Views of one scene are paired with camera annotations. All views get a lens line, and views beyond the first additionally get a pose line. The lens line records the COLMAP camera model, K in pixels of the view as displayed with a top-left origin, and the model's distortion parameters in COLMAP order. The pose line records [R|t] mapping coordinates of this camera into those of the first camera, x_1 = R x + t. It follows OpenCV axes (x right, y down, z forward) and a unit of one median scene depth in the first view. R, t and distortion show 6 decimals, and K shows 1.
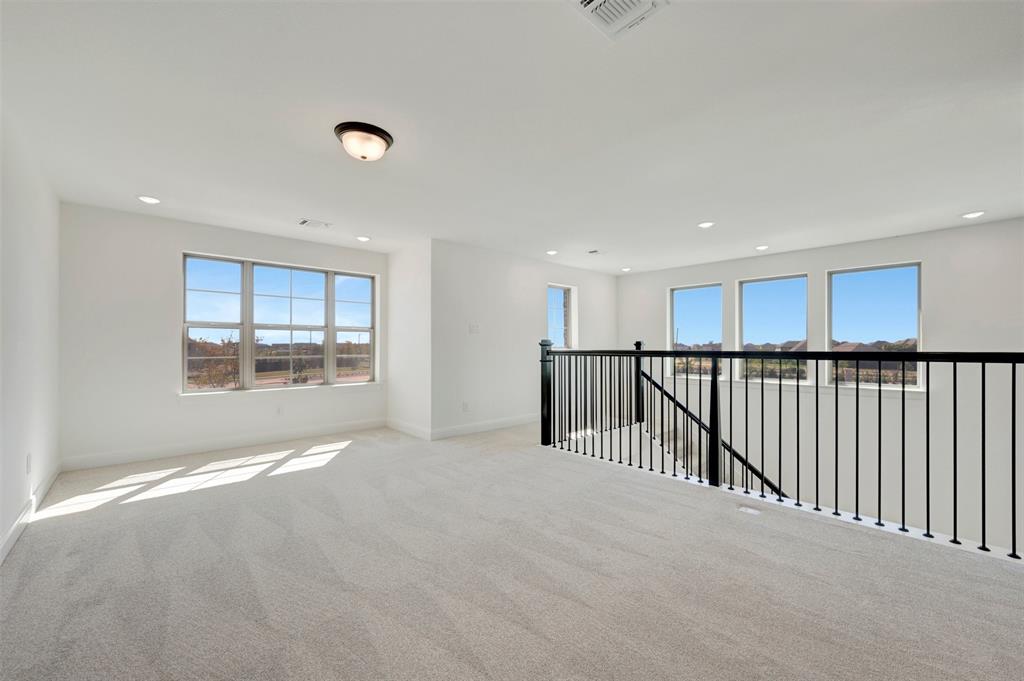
lens RADIAL K [[409.3, 0, 511.1], [0, 409.3, 345.8], [0, 0, 1]] dist [0.000556, -0.000106]
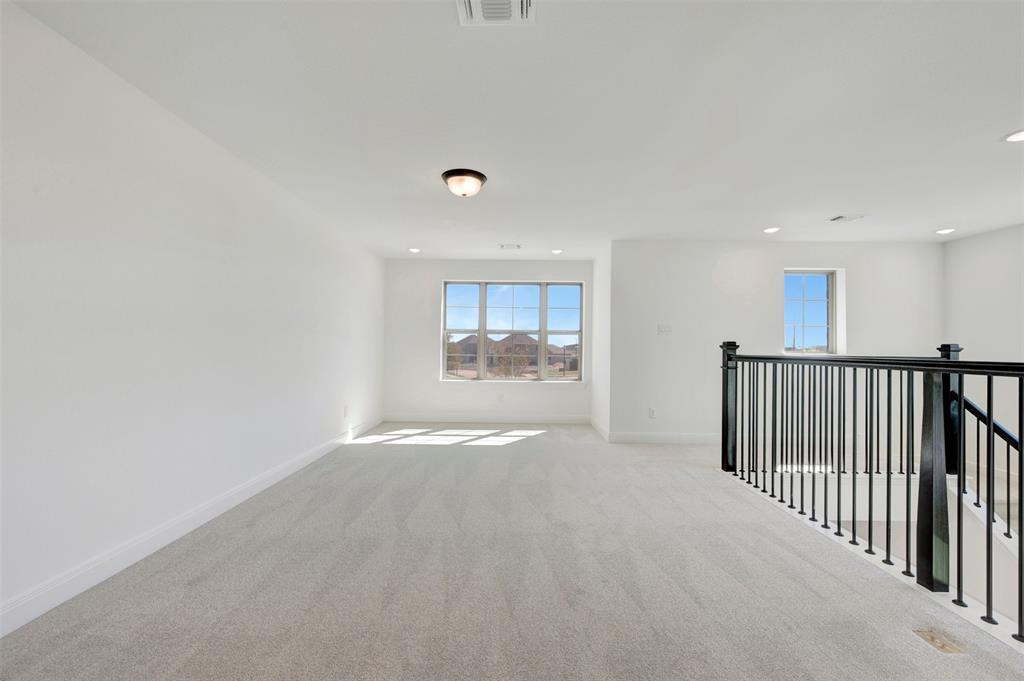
lens RADIAL K [[409.3, 0, 511.1], [0, 409.3, 345.8], [0, 0, 1]] dist [0.000556, -0.000106]
pose [[0.726006, 0.005914, -0.687663, 0.316330], [-0.010903, 0.999936, -0.002911, 0.000695], [0.687602, 0.009611, 0.726024, 0.106806]]
